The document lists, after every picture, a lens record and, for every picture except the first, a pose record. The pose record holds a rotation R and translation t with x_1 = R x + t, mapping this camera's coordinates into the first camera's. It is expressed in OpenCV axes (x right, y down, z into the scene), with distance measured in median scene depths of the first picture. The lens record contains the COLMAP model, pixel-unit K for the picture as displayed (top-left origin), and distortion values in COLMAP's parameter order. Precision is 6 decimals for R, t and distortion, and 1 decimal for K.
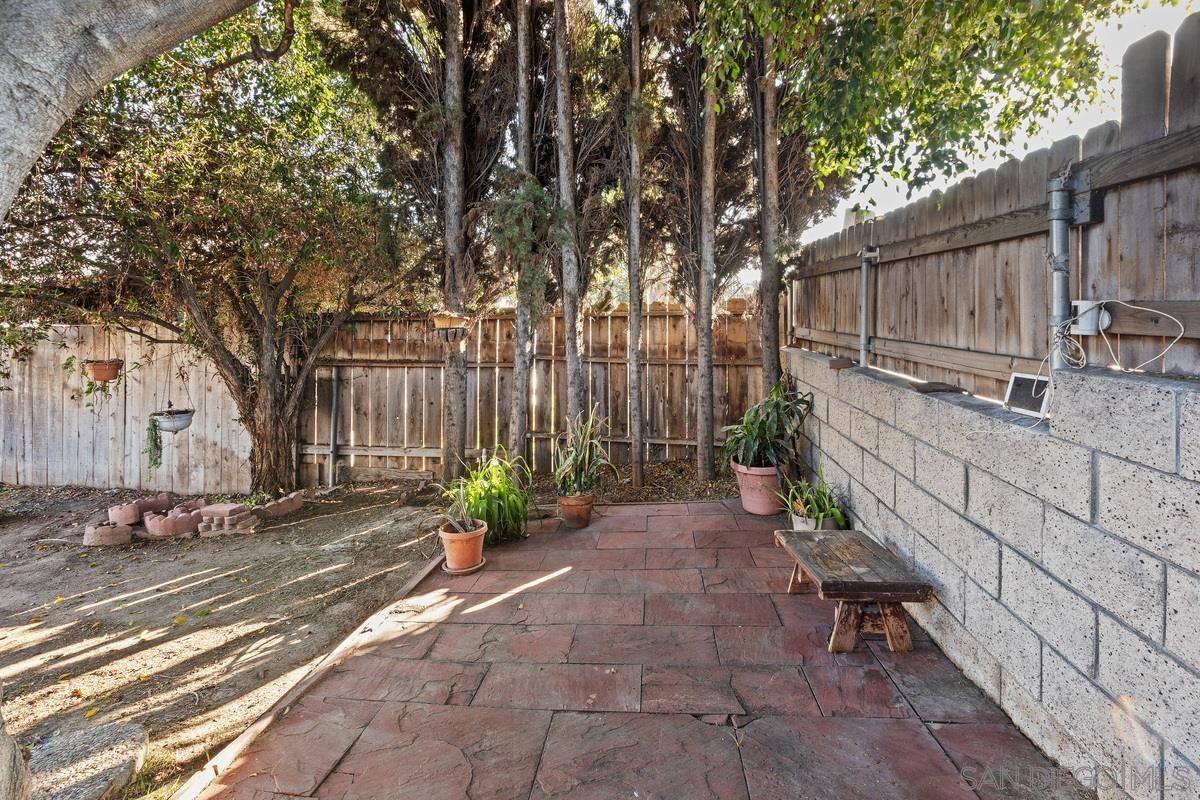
lens RADIAL K [[546.8, 0, 603.7], [0, 546.8, 306.3], [0, 0, 1]] dist [0.004837, -0.000411]
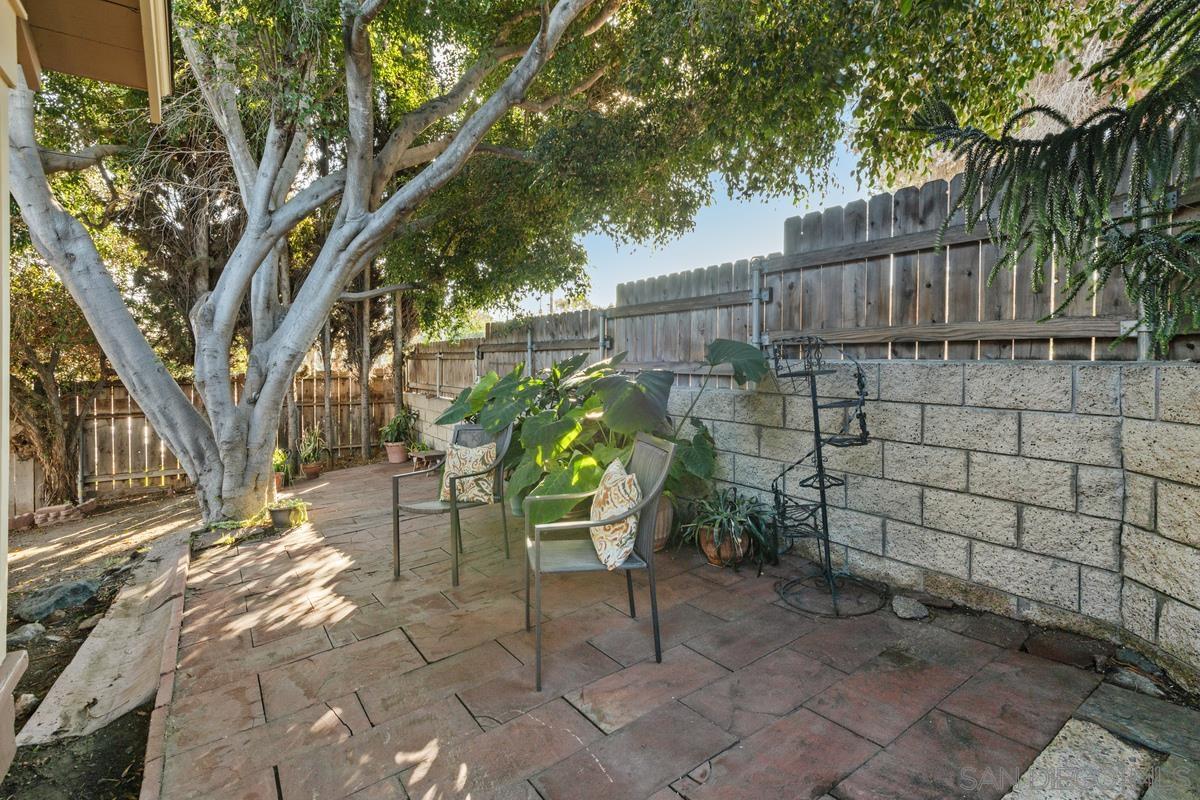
lens RADIAL K [[546.8, 0, 591.9], [0, 546.8, 366.8], [0, 0, 1]] dist [0.004837, -0.000411]
pose [[0.769950, -0.009200, 0.638038, -0.438313], [0.000481, 0.999904, 0.013837, -0.049517], [-0.638105, -0.010347, 0.769880, -1.032729]]
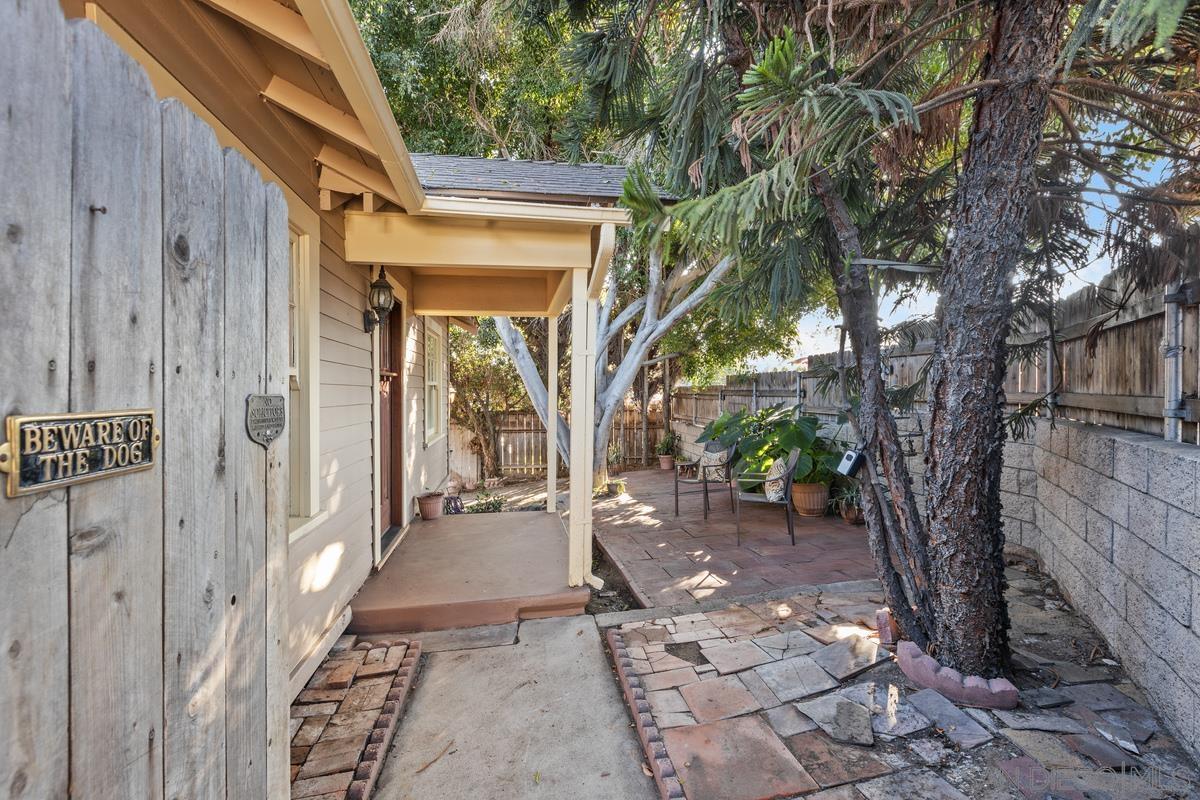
lens RADIAL K [[546.8, 0, 603.4], [0, 546.8, 394.8], [0, 0, 1]] dist [0.004837, -0.000411]
pose [[0.966121, -0.007475, 0.257980, -0.760695], [0.004128, 0.999900, 0.013513, -0.104627], [-0.258055, -0.011991, 0.966056, -1.709988]]
